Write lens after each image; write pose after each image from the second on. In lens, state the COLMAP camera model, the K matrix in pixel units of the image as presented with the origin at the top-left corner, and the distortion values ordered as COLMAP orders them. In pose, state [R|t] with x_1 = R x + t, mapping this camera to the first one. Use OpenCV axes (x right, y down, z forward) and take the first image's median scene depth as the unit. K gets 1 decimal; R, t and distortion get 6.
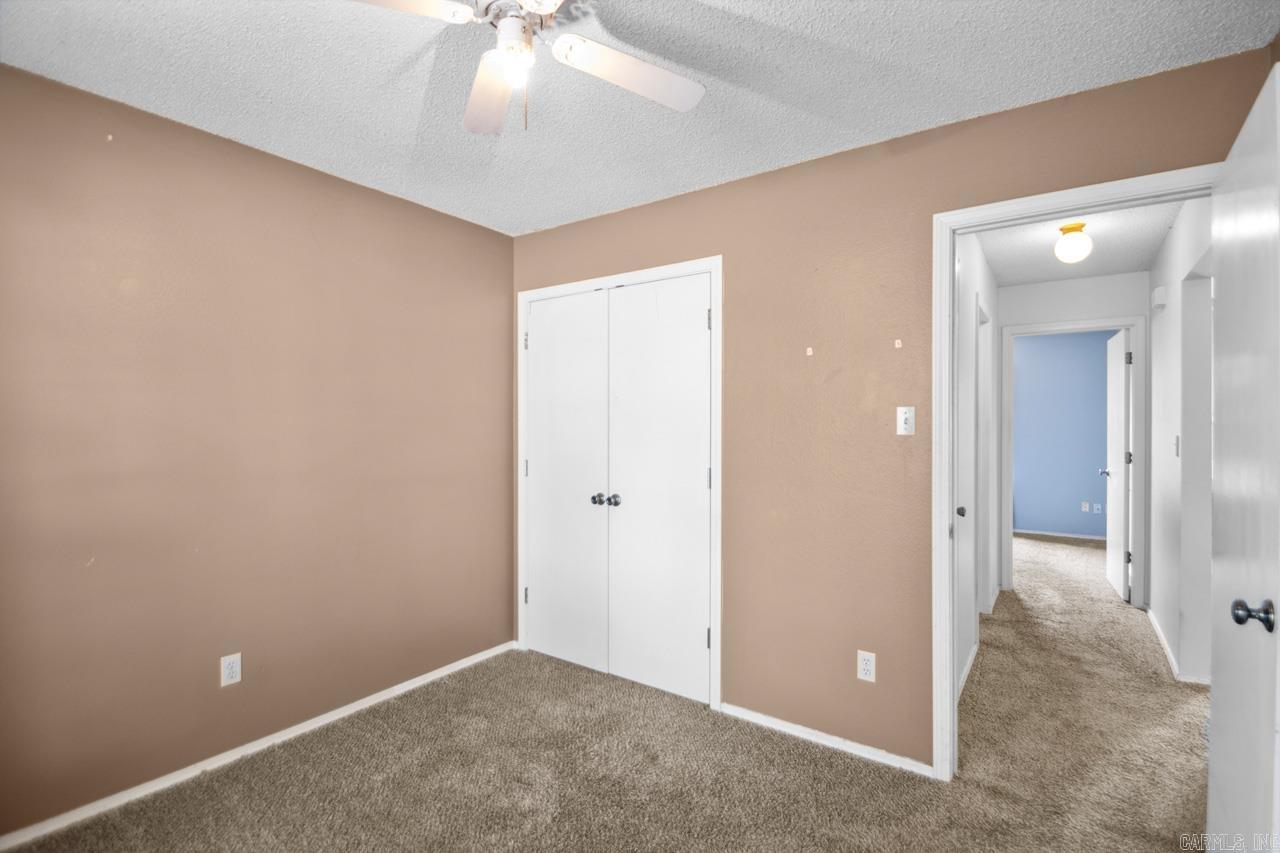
lens RADIAL K [[595.9, 0, 633.0], [0, 595.9, 427.5], [0, 0, 1]] dist [0.015931, -0.017286]
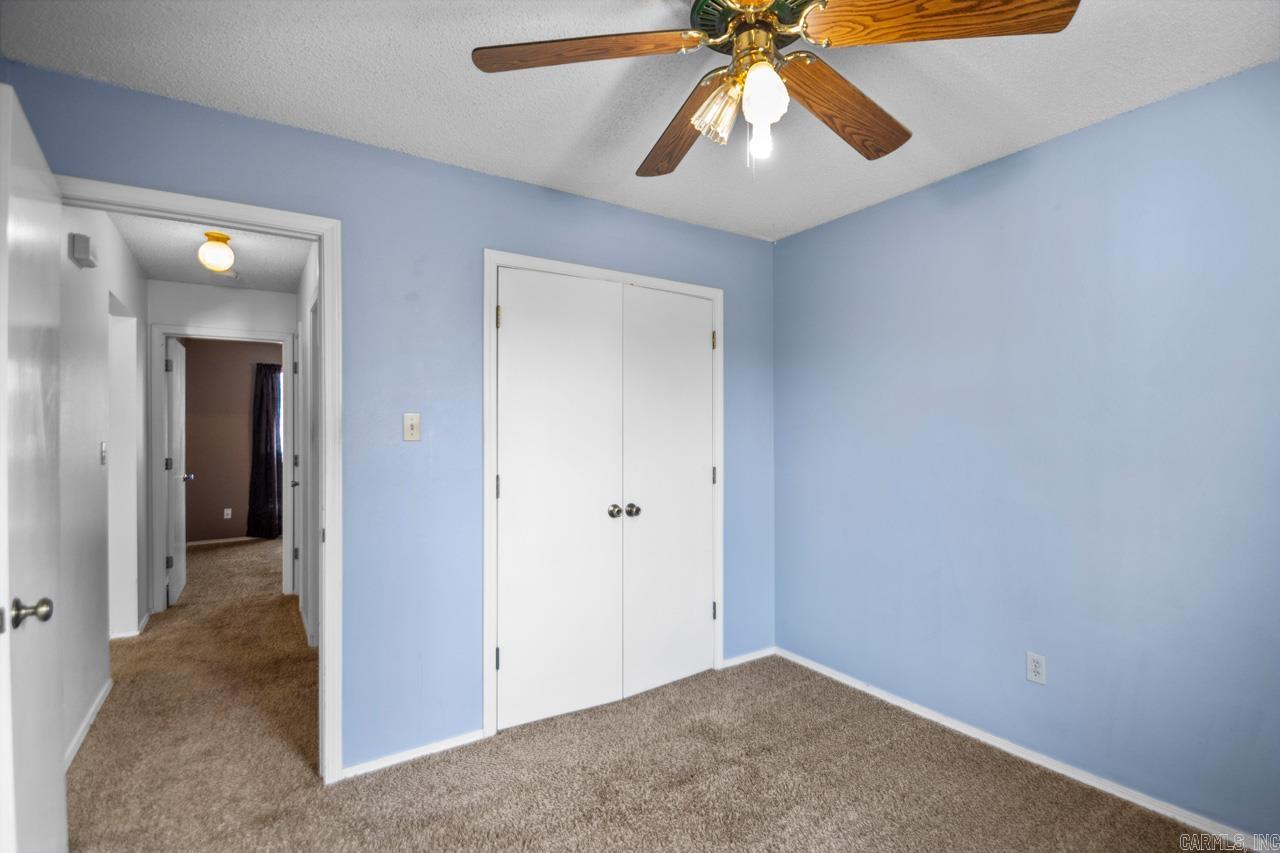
lens RADIAL K [[595.9, 0, 633.0], [0, 595.9, 432.8], [0, 0, 1]] dist [0.015931, -0.017286]
pose [[0.279307, 0.002968, 0.960197, -0.919879], [-0.002119, 0.999995, -0.002475, 0.003044], [-0.960200, -0.001344, 0.279312, 0.722577]]
